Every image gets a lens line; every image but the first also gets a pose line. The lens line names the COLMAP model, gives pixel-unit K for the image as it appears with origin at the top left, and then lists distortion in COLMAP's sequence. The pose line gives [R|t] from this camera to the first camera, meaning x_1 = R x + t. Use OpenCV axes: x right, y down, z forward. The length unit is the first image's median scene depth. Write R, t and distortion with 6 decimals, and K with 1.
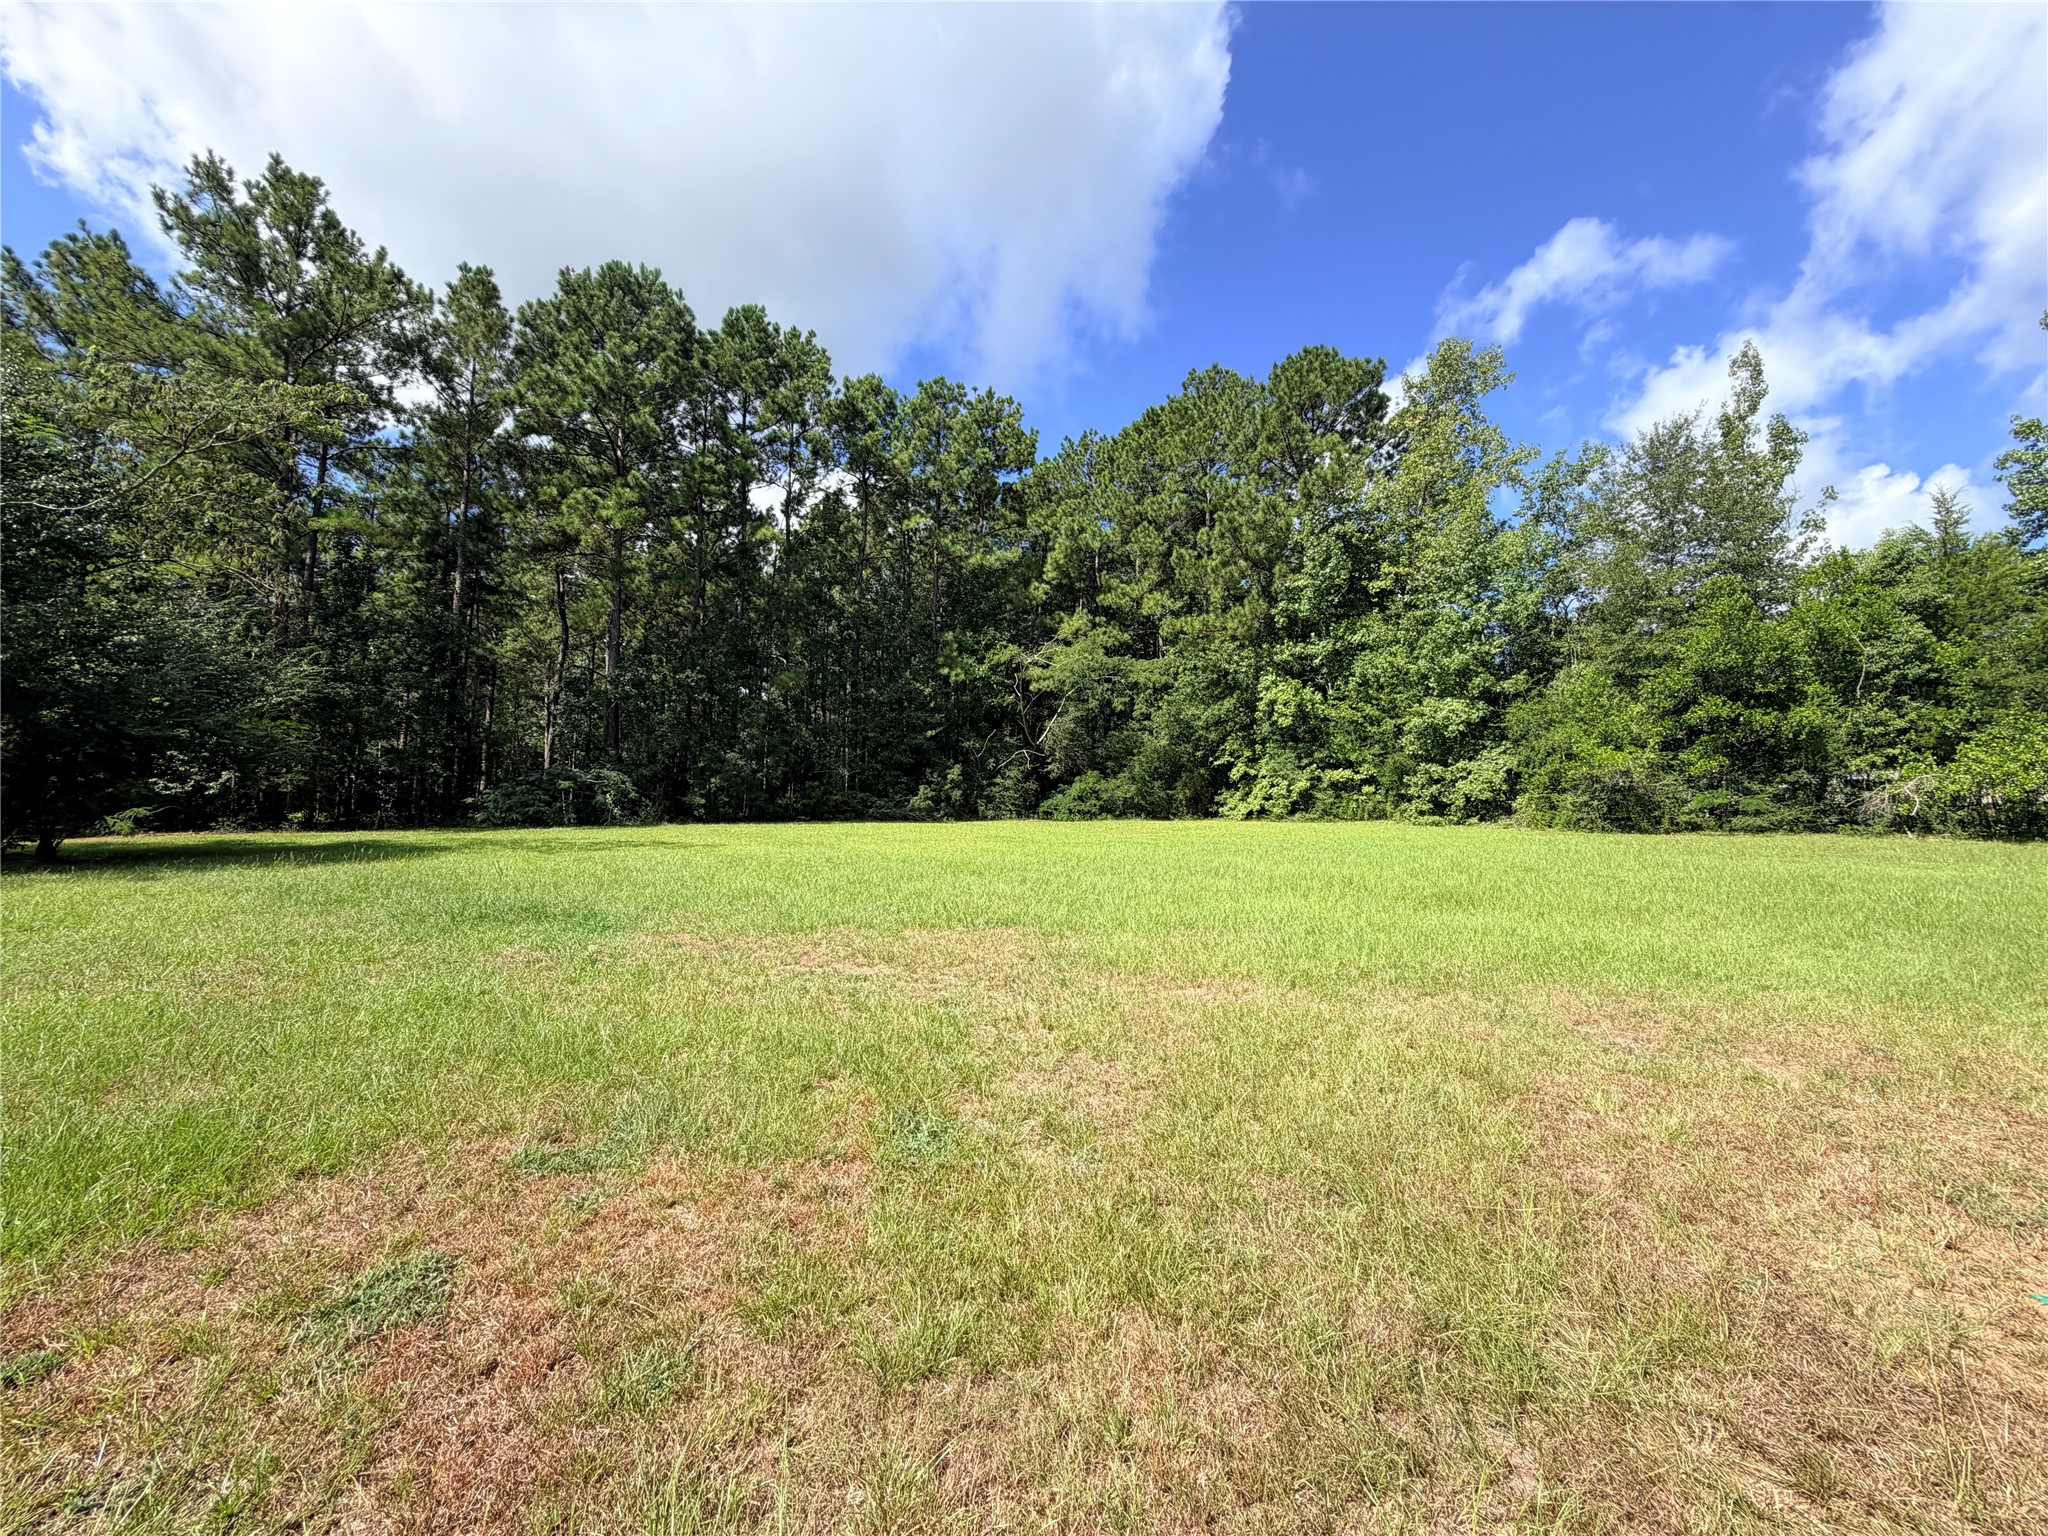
lens RADIAL K [[819.5, 0, 1019.2], [0, 819.5, 768.0], [0, 0, 1]] dist [0.000657, -0.000049]
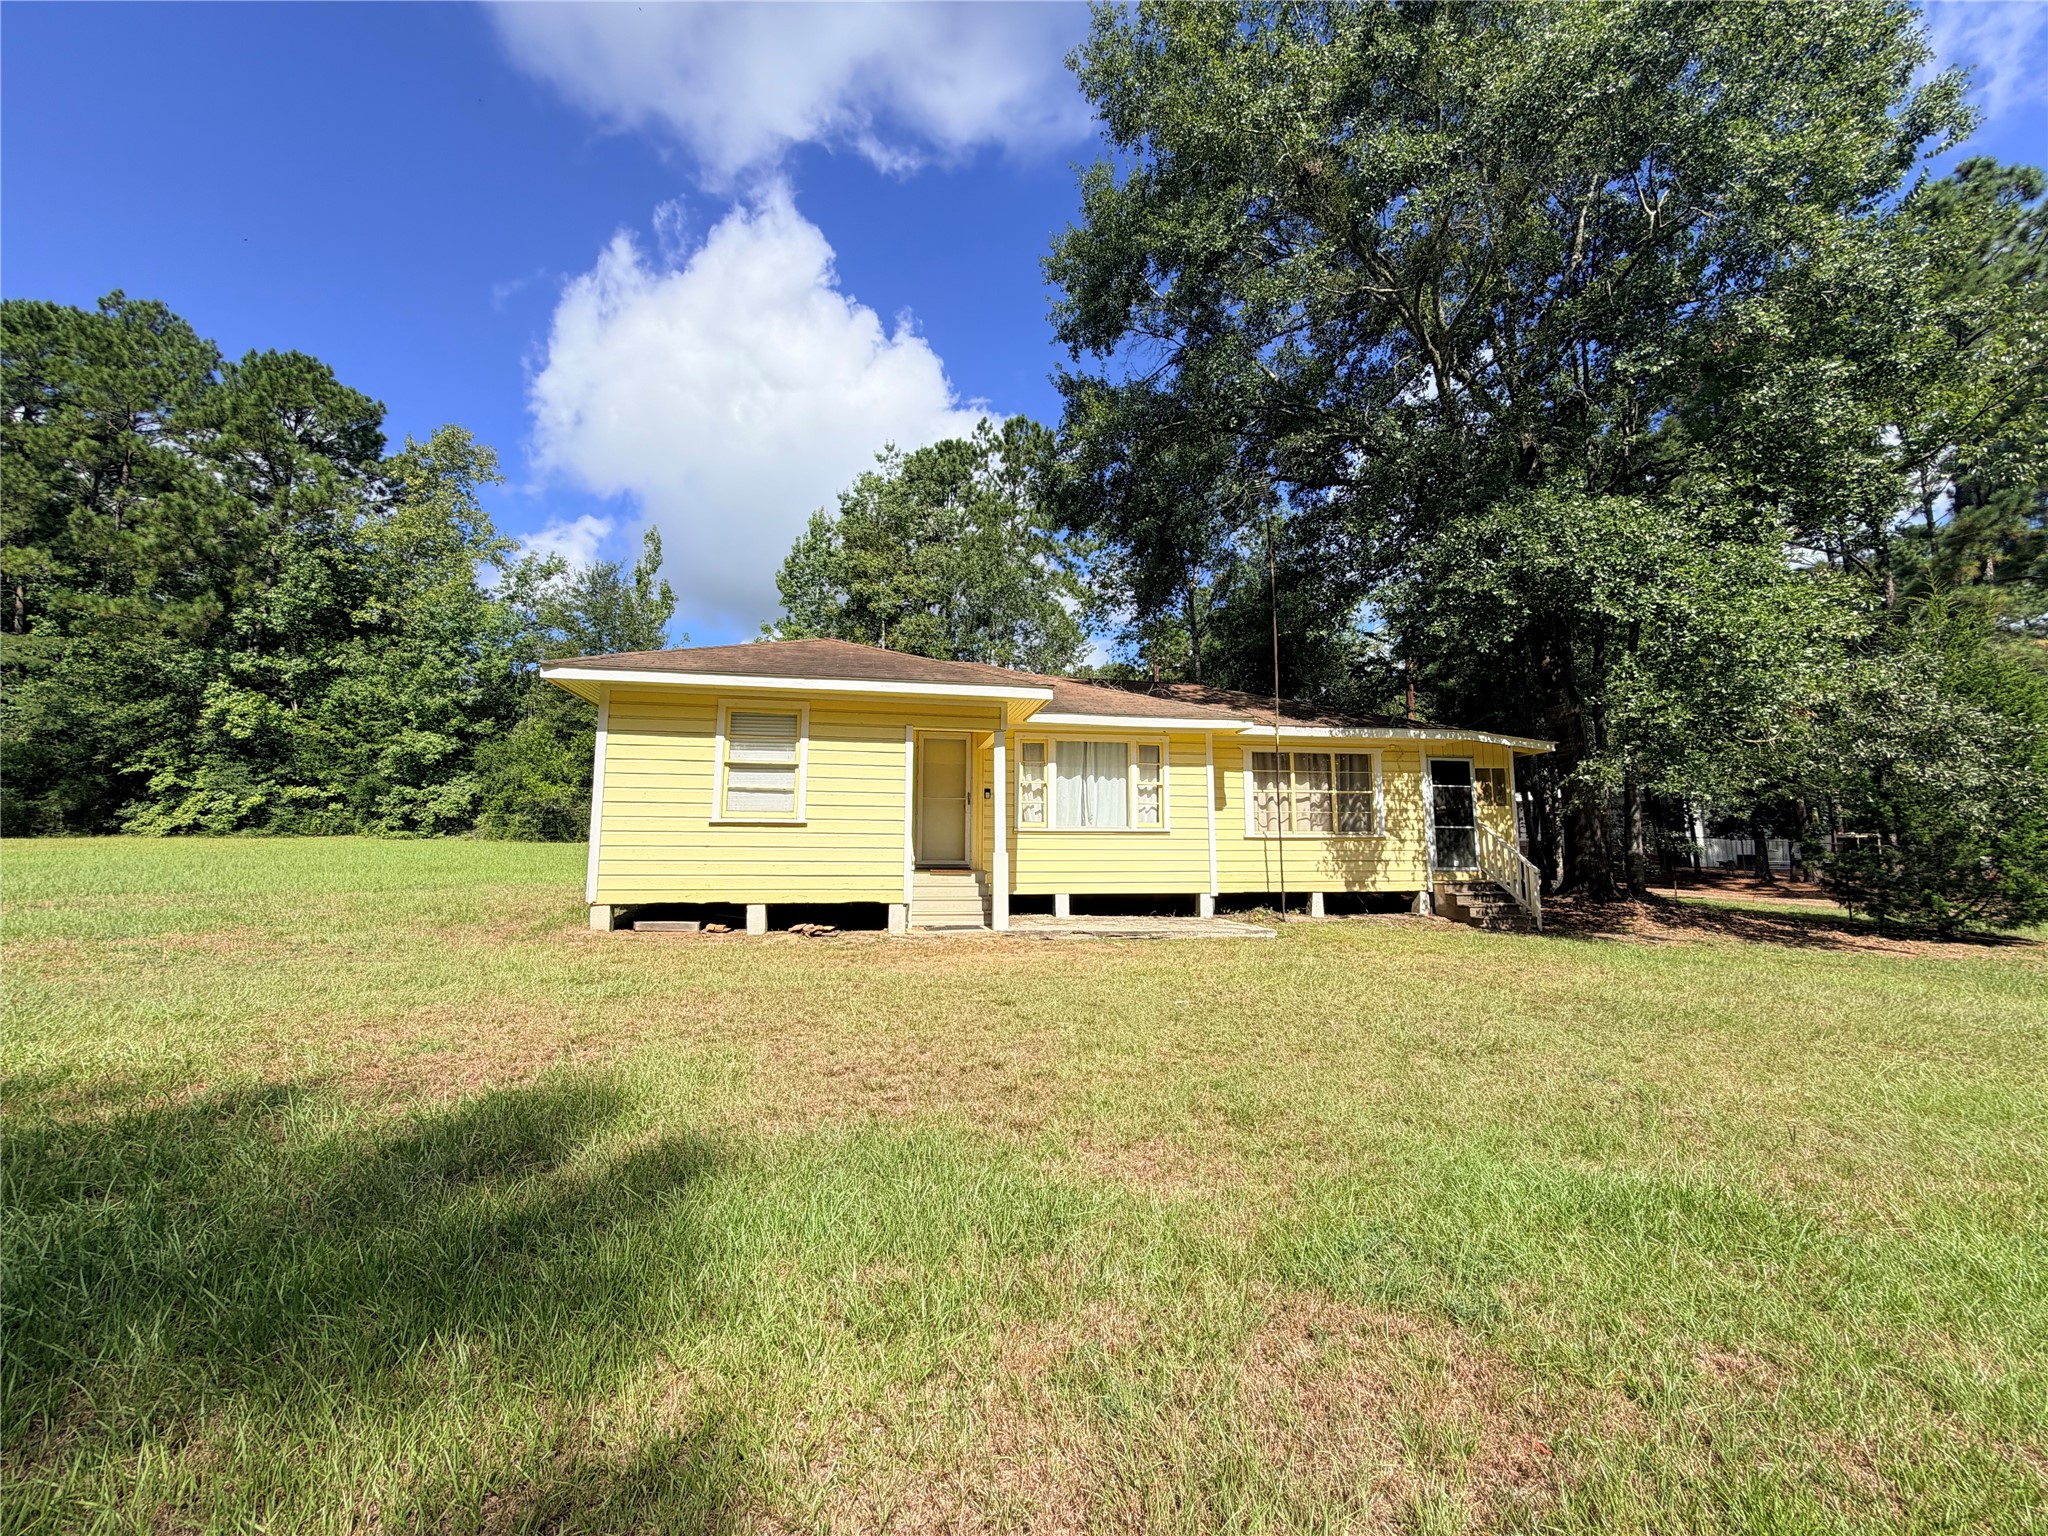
lens RADIAL K [[817.7, 0, 1017.8], [0, 817.7, 768.8], [0, 0, 1]] dist [-0.000302, 0.000322]
pose [[0.425462, 0.072261, 0.902087, -0.138282], [-0.048026, 0.997205, -0.057230, -0.003952], [-0.903701, -0.018975, 0.427744, -0.220967]]
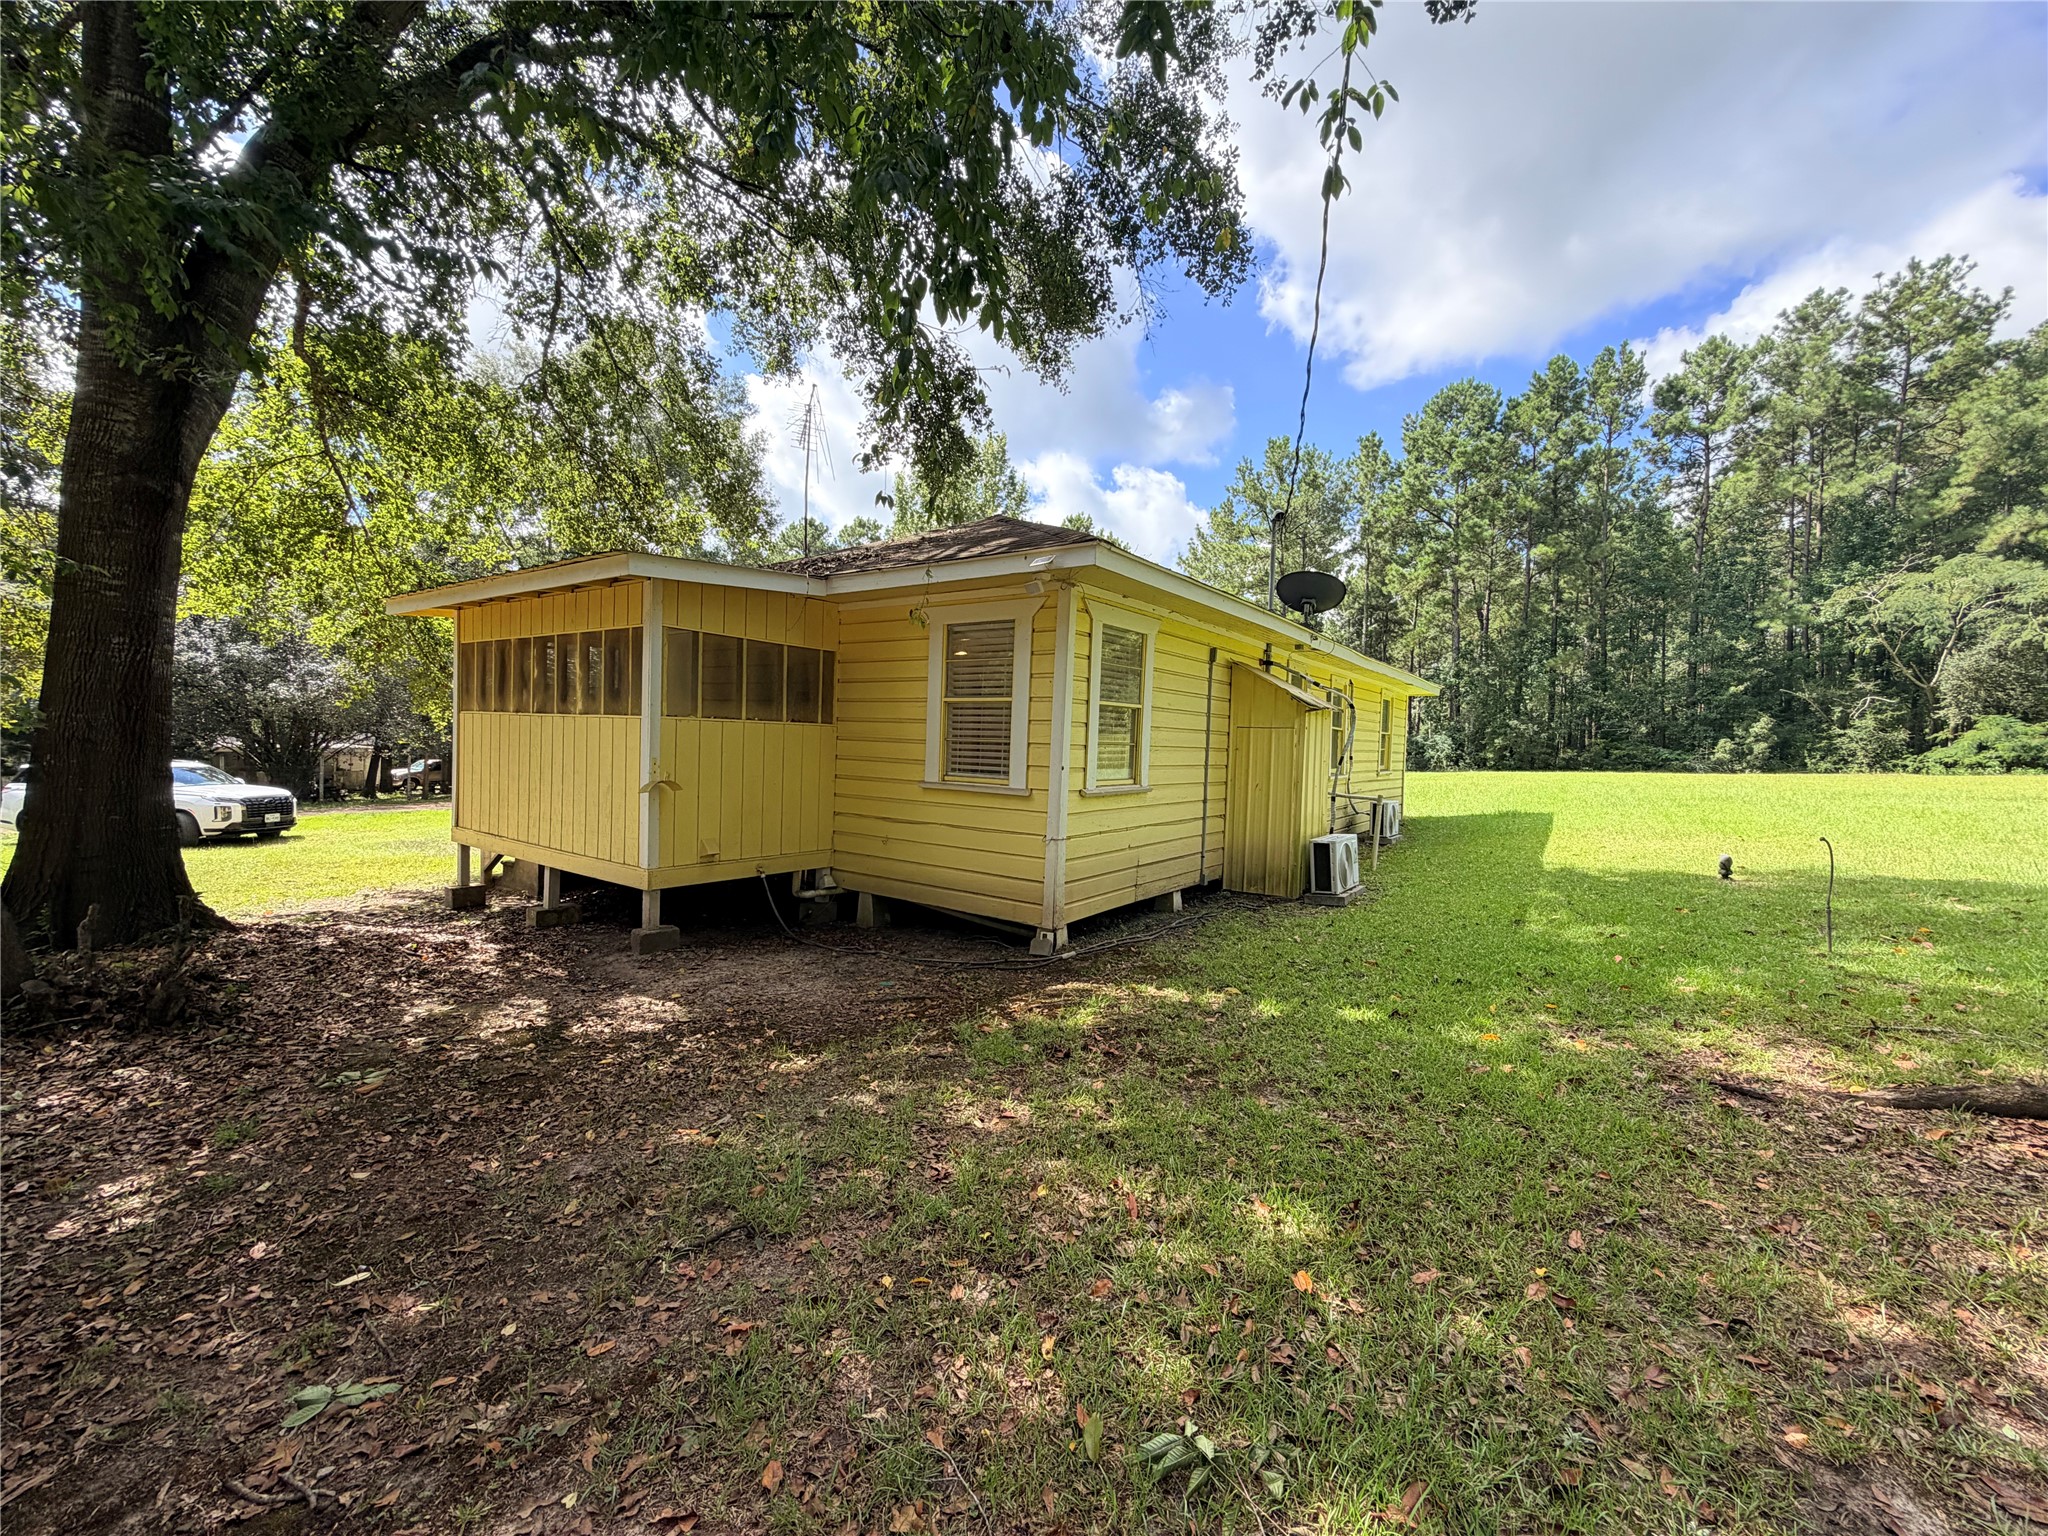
lens RADIAL K [[817.7, 0, 1017.8], [0, 817.7, 768.8], [0, 0, 1]] dist [-0.000302, 0.000322]
pose [[0.324012, 0.007419, -0.946024, 0.586393], [0.039419, 0.998995, 0.021335, 0.000900], [0.945231, -0.044204, 0.323394, -0.199195]]
